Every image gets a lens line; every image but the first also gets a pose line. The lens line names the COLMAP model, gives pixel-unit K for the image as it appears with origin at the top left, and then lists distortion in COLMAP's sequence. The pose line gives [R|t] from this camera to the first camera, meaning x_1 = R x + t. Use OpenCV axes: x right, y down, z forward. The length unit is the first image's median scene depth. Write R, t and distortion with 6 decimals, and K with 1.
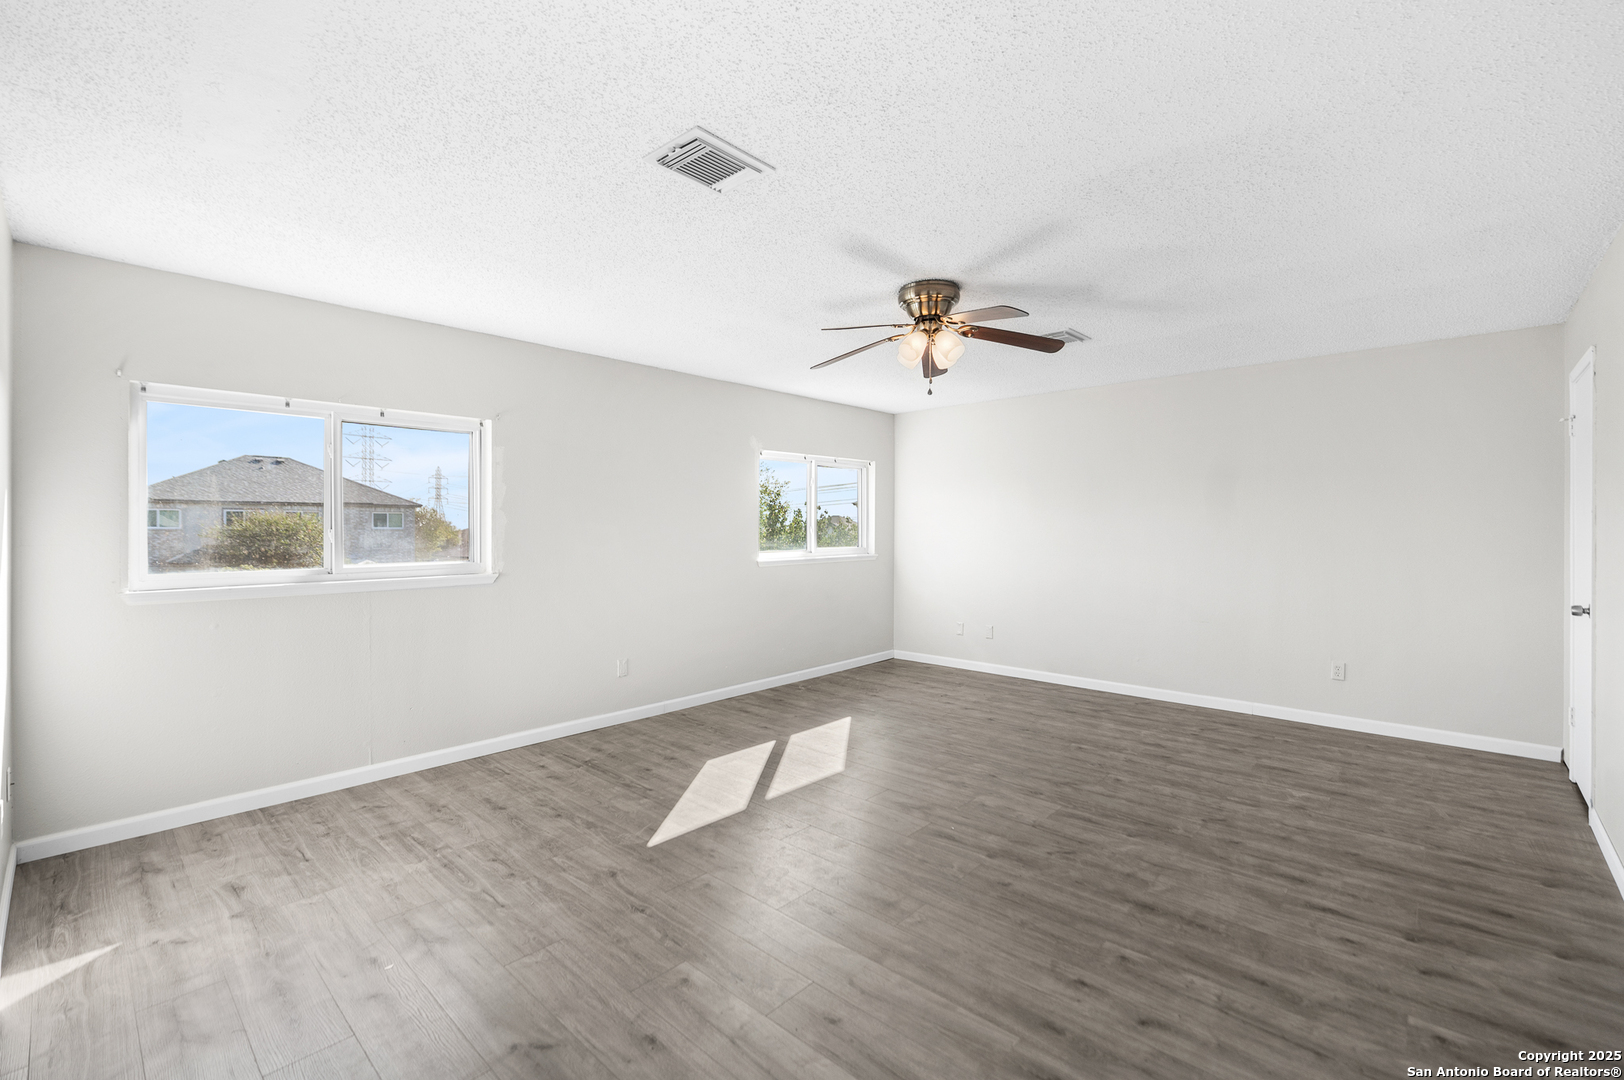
lens RADIAL K [[696.6, 0, 815.2], [0, 696.6, 533.7], [0, 0, 1]] dist [-0.006292, -0.000600]
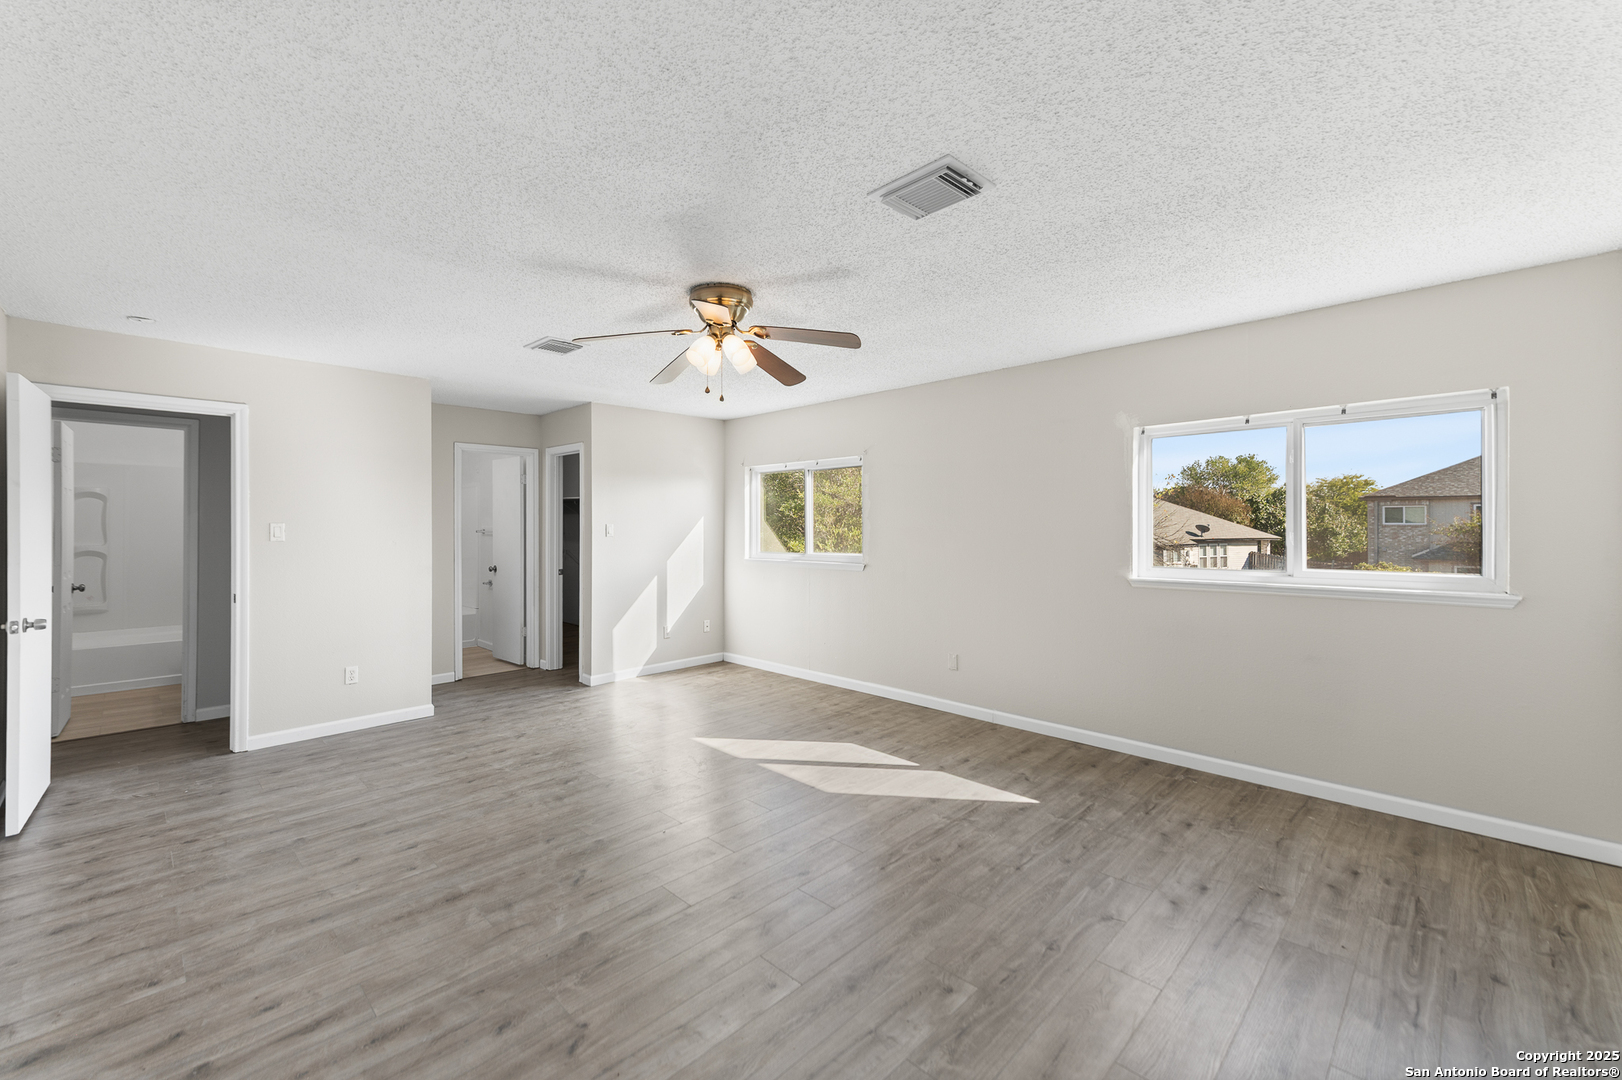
lens RADIAL K [[658.5, 0, 802.9], [0, 658.5, 520.7], [0, 0, 1]] dist [0.018972, -0.001328]
pose [[-0.037509, -0.005411, -0.999282, 1.174026], [-0.010358, 0.999934, -0.005026, -0.029838], [0.999243, 0.010162, -0.037563, 1.246089]]
